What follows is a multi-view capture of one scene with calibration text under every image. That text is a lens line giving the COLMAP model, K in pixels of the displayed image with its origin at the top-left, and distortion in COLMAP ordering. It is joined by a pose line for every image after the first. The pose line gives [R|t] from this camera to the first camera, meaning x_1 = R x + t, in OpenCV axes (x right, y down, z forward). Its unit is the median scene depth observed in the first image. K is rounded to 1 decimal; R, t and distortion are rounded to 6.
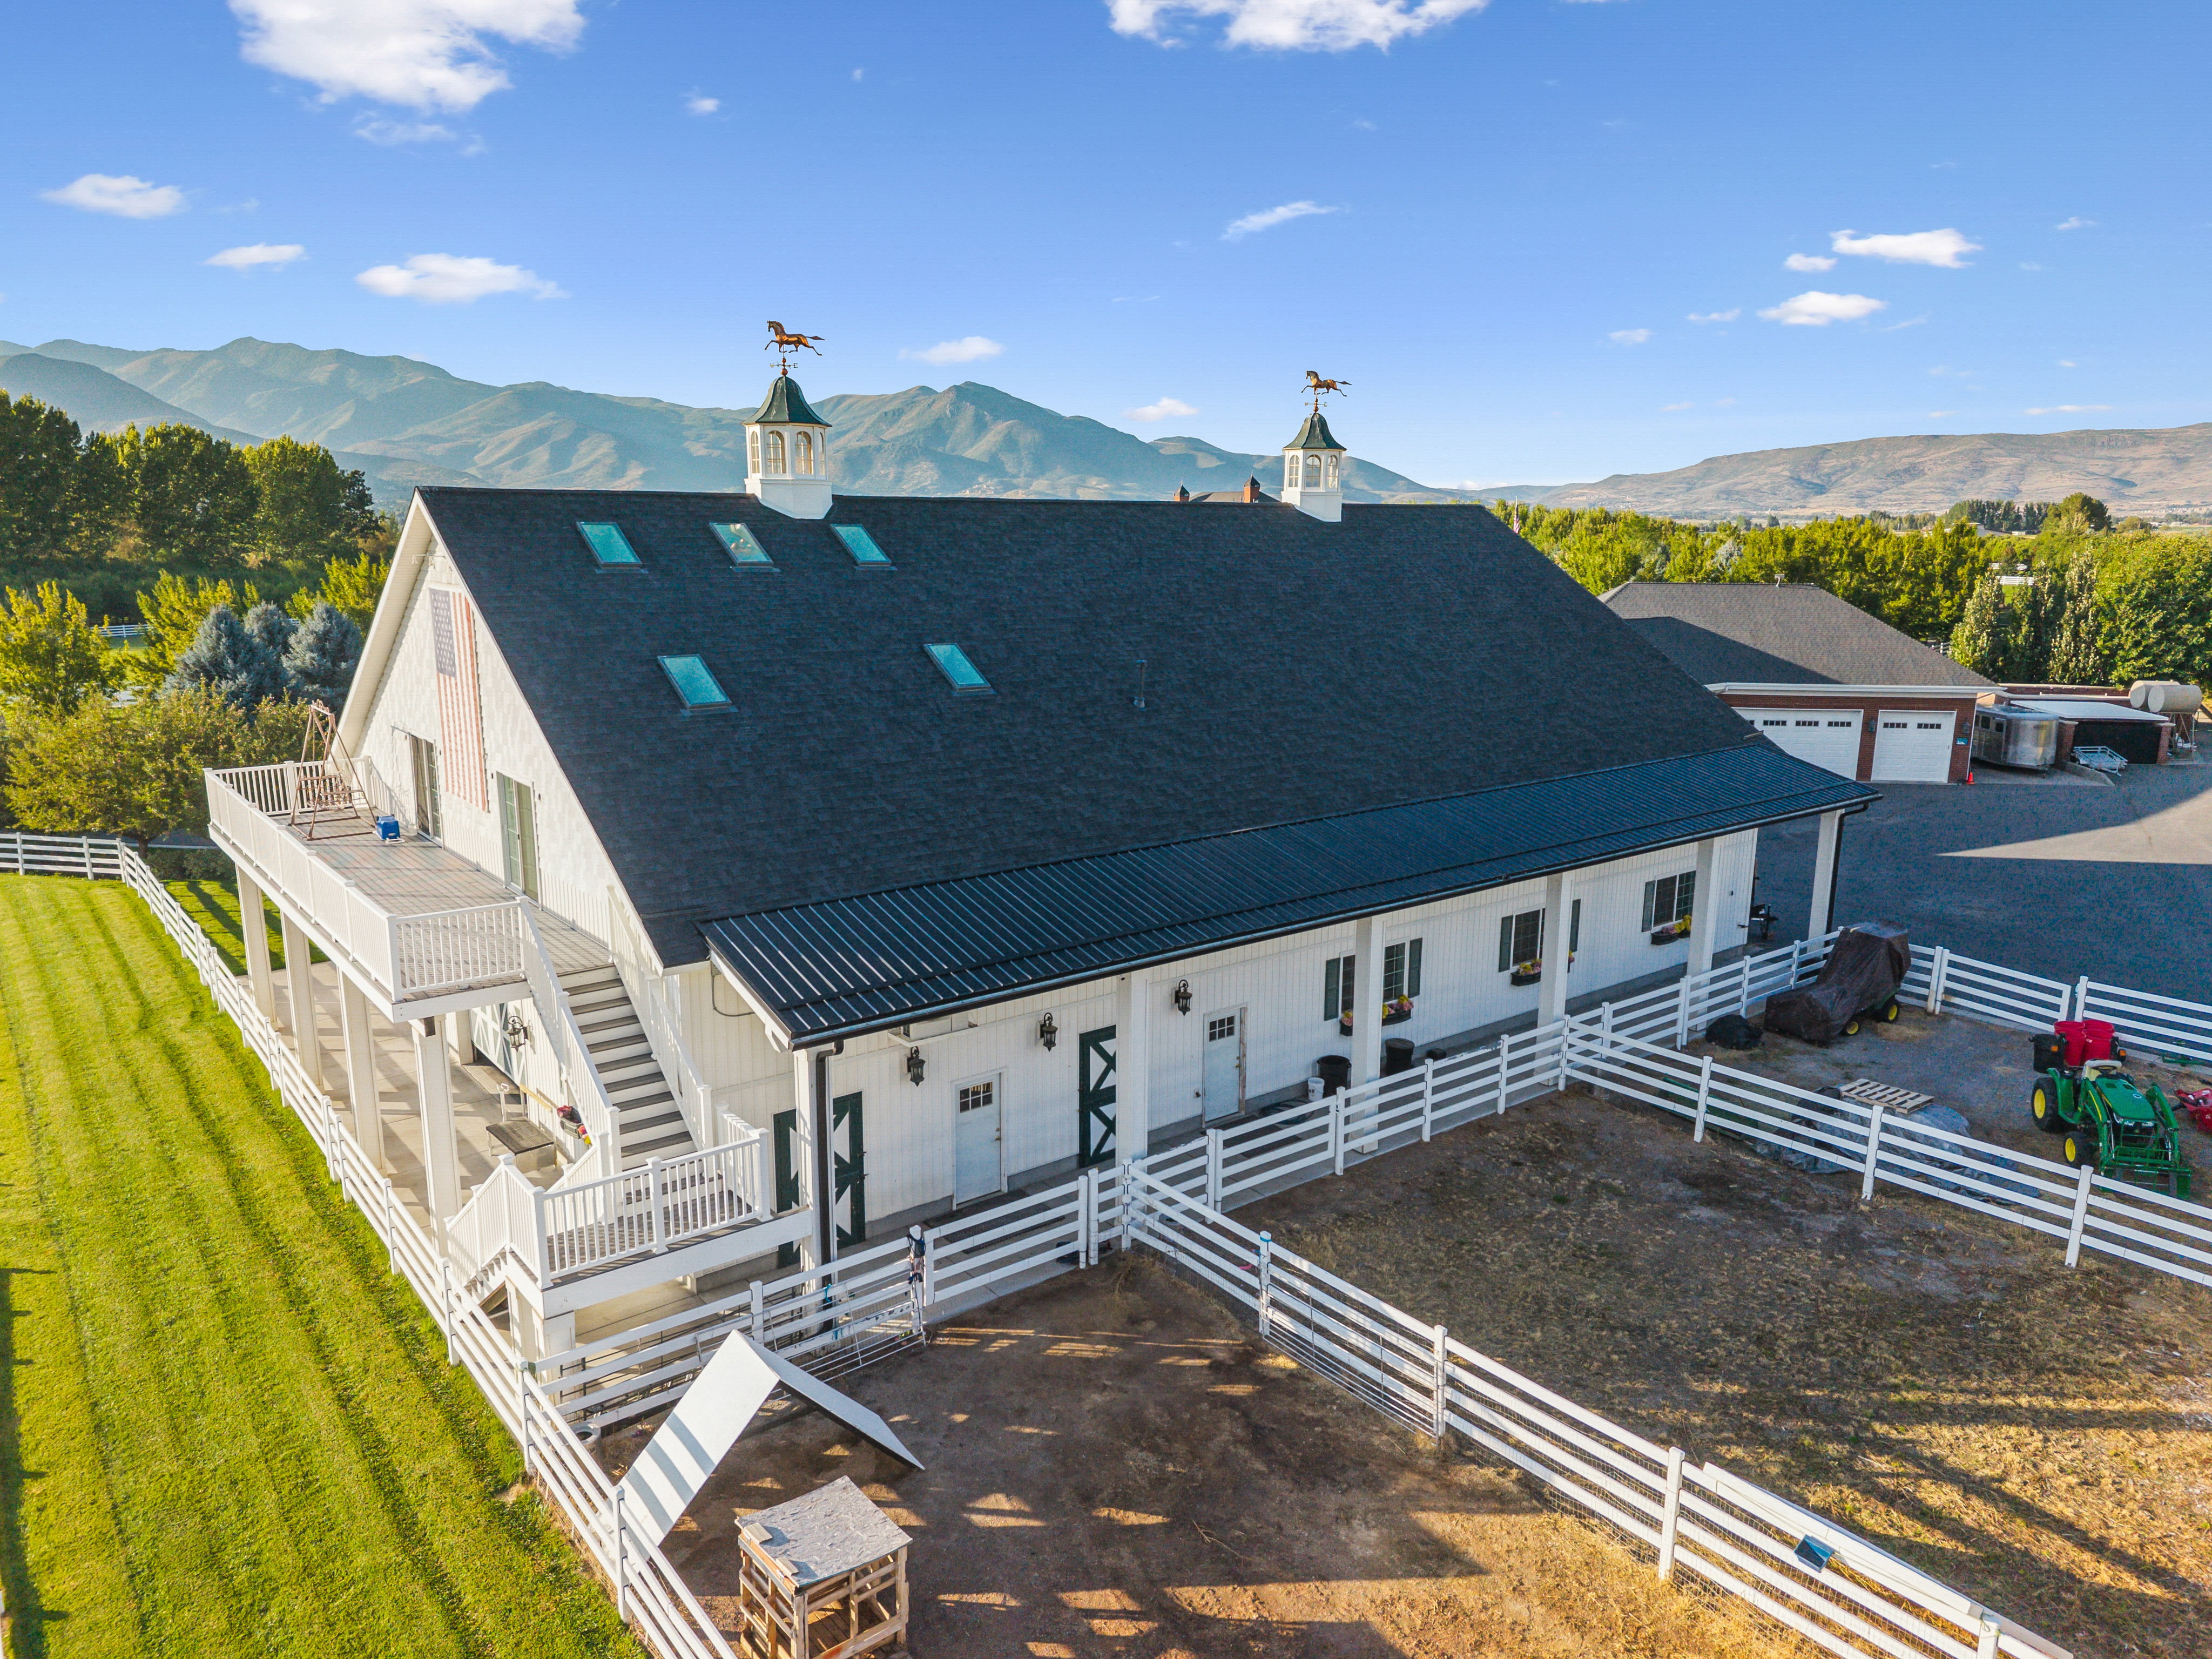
lens RADIAL K [[1486.5, 0, 1106.0], [0, 1486.5, 829.5], [0, 0, 1]] dist [0.030916, -0.035761]
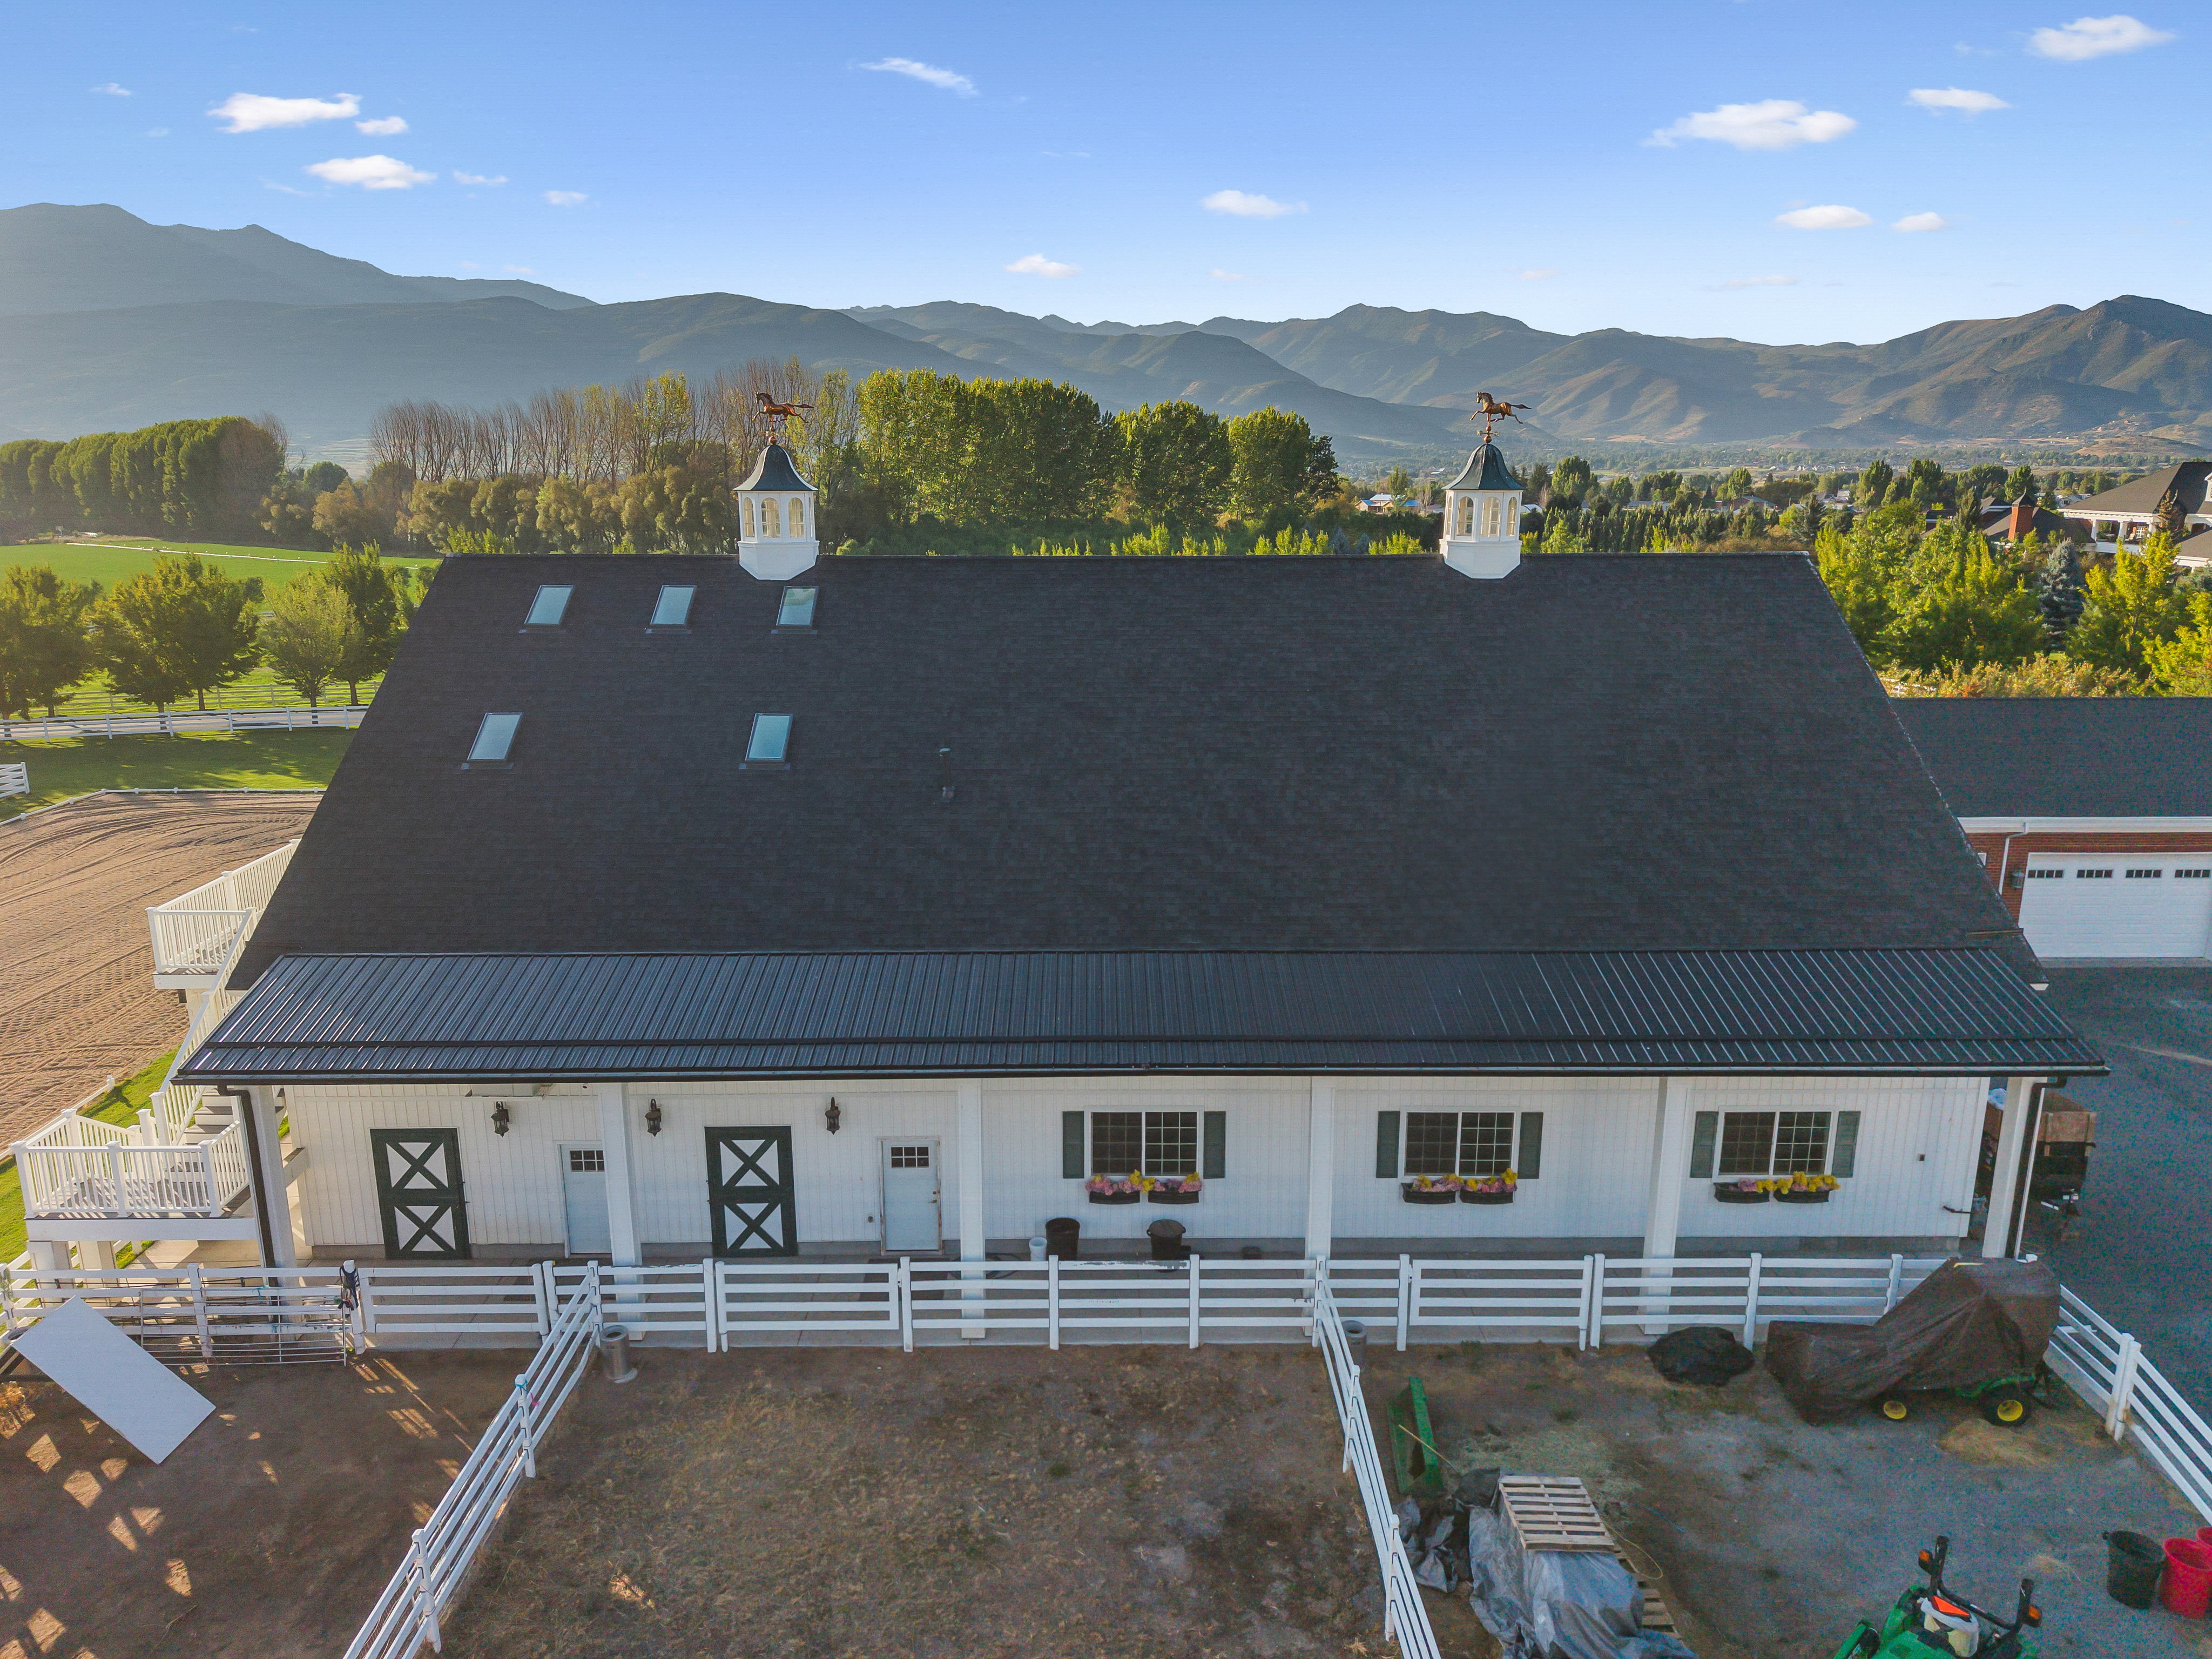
lens RADIAL K [[1507.0, 0, 1113.9], [0, 1507.0, 831.3], [0, 0, 1]] dist [0.018501, -0.012702]
pose [[0.792476, 0.137422, -0.594220, 0.581943], [-0.118642, 0.990408, 0.070822, -0.122632], [0.598253, 0.014375, 0.801179, 0.259557]]
